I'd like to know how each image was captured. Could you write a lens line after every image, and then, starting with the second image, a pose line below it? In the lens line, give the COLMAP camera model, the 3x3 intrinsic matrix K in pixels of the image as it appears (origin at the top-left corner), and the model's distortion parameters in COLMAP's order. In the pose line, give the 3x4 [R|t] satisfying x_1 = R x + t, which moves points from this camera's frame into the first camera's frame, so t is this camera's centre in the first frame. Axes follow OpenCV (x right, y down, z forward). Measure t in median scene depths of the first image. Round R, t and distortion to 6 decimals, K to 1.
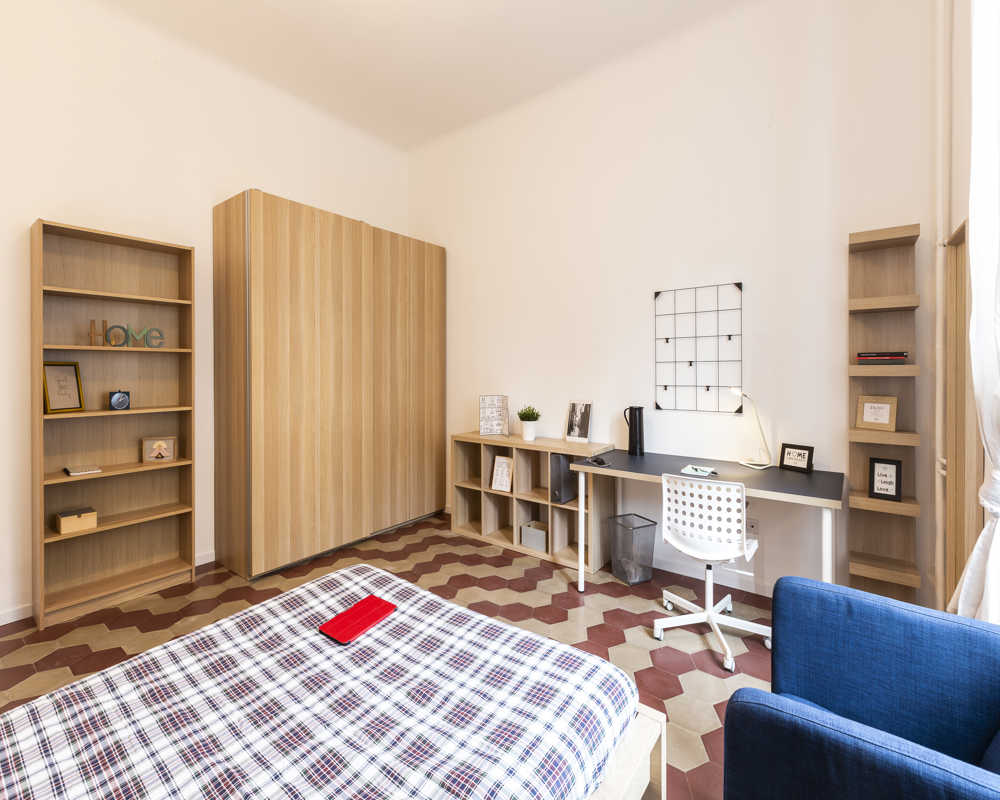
lens RADIAL K [[460.1, 0, 530.8], [0, 460.1, 366.9], [0, 0, 1]] dist [0.002264, 0.000082]
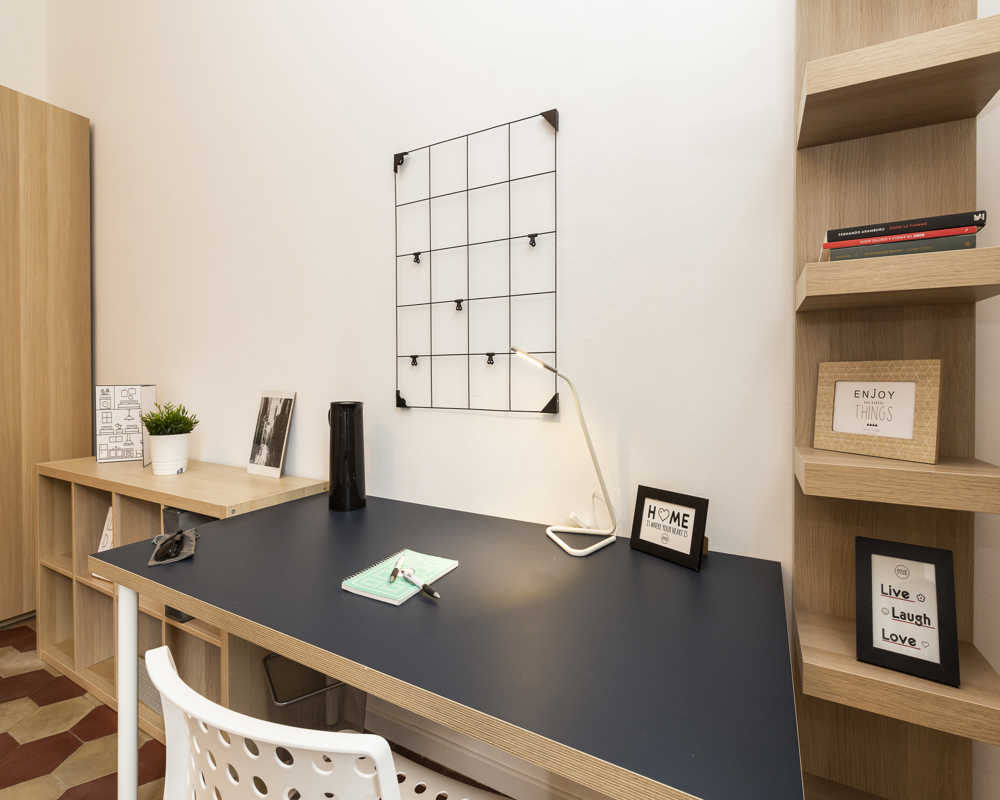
lens RADIAL K [[484.6, 0, 501.5], [0, 484.6, 371.6], [0, 0, 1]] dist [0.003908, 0.000143]
pose [[0.993439, -0.001163, 0.114357, 0.370736], [0.000082, 0.999955, 0.009456, 0.059359], [-0.114363, -0.009384, 0.993395, 0.578106]]
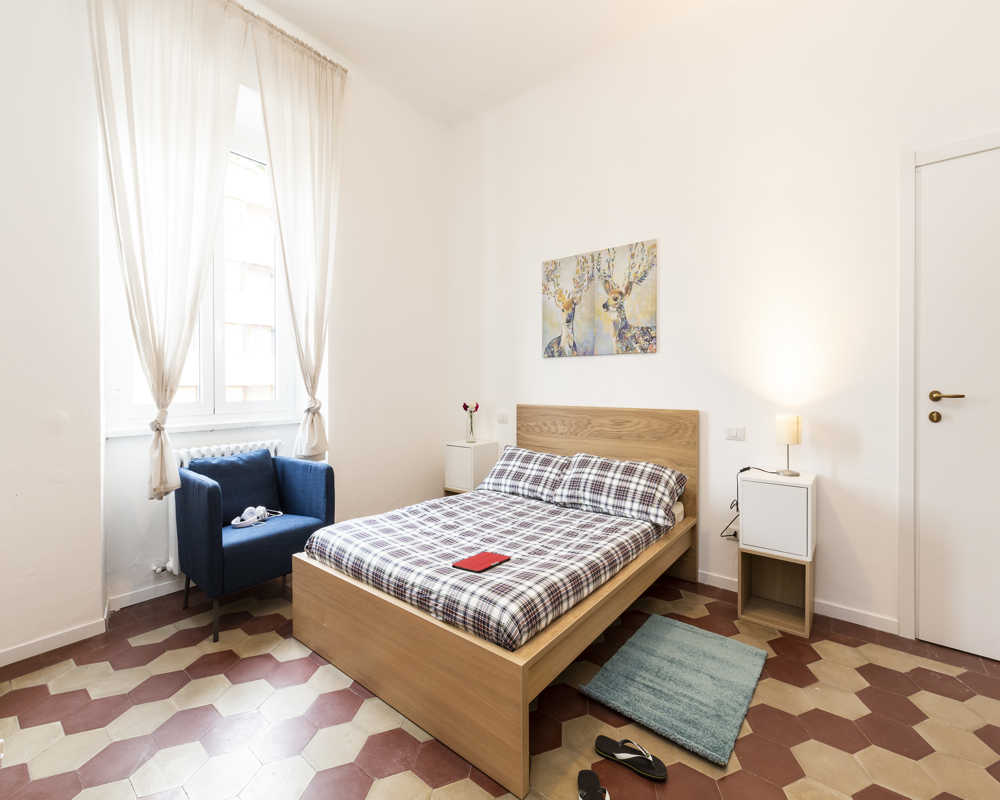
lens RADIAL K [[454.7, 0, 499.0], [0, 454.7, 385.4], [0, 0, 1]] dist [-0.002039, -0.000474]
pose [[-0.997006, 0.005566, 0.077118, -0.294504], [0.005506, 0.999984, -0.000994, 0.051829], [-0.077122, -0.000566, -0.997022, 1.256037]]
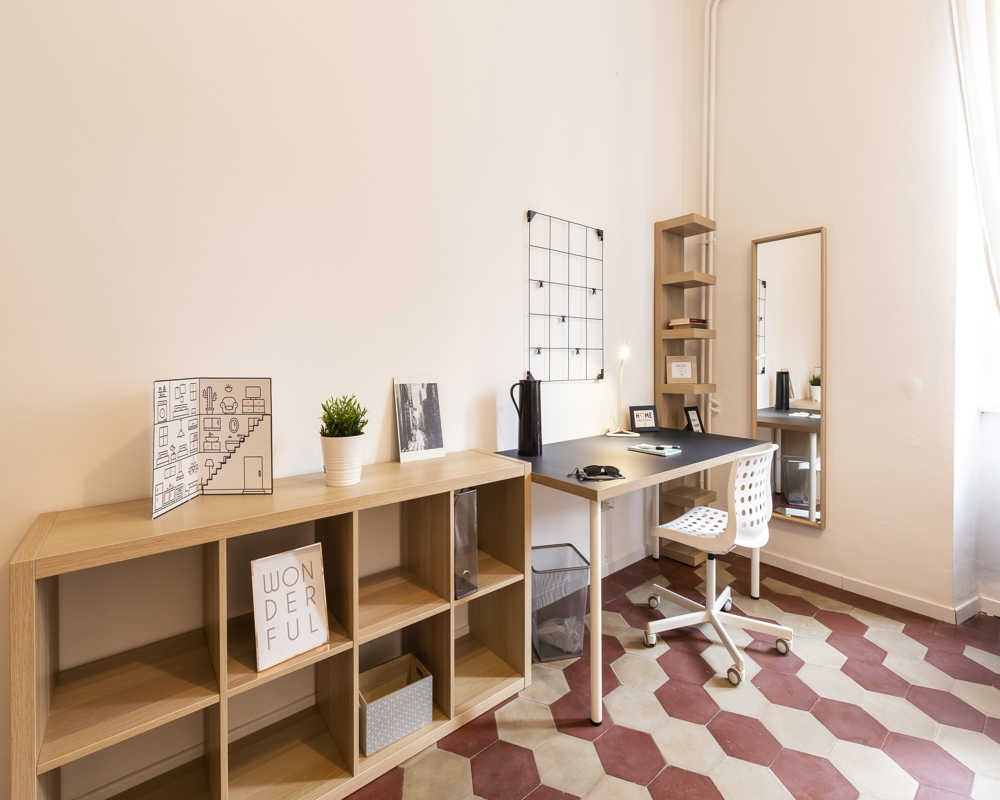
lens RADIAL K [[446.5, 0, 498.6], [0, 446.5, 360.2], [0, 0, 1]] dist [-0.000946, -0.000261]
pose [[0.276981, -0.000578, 0.960875, -0.435620], [-0.009026, 0.999954, 0.003203, 0.065952], [-0.960833, -0.009560, 0.276963, 0.993910]]
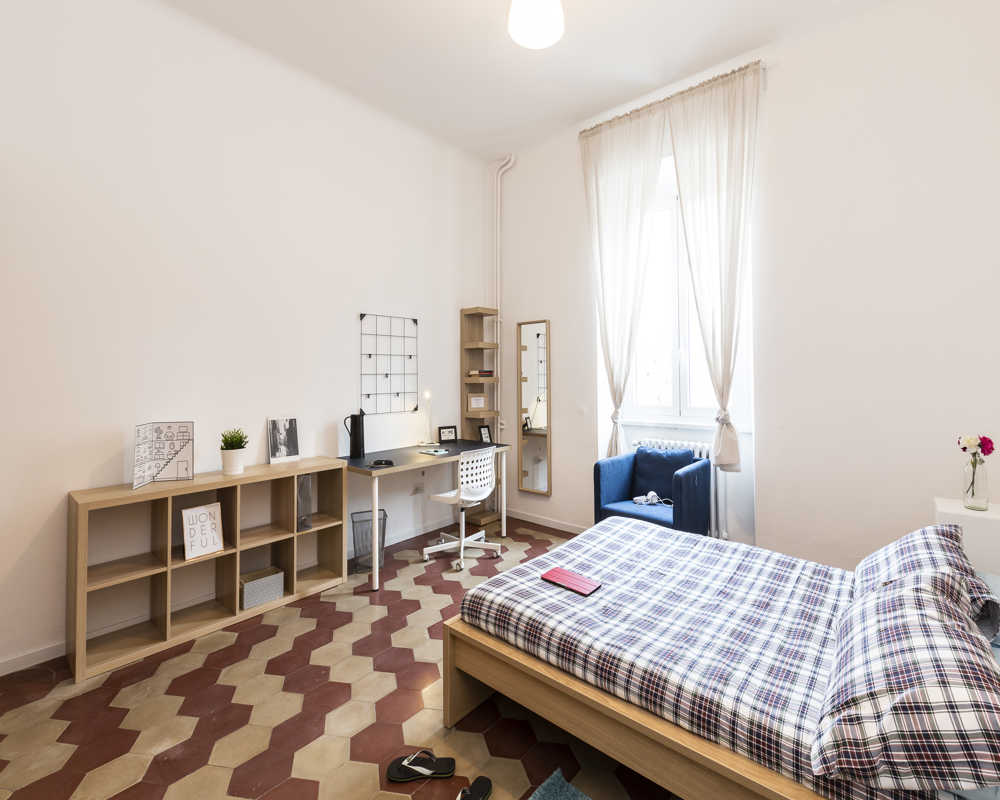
lens RADIAL K [[438.9, 0, 516.2], [0, 438.9, 364.1], [0, 0, 1]] dist [0.007779, 0.000146]
pose [[0.080828, 0.031257, 0.996238, -0.915813], [0.001576, 0.999503, -0.031487, -0.000700], [-0.996727, 0.004116, 0.080739, 0.606811]]
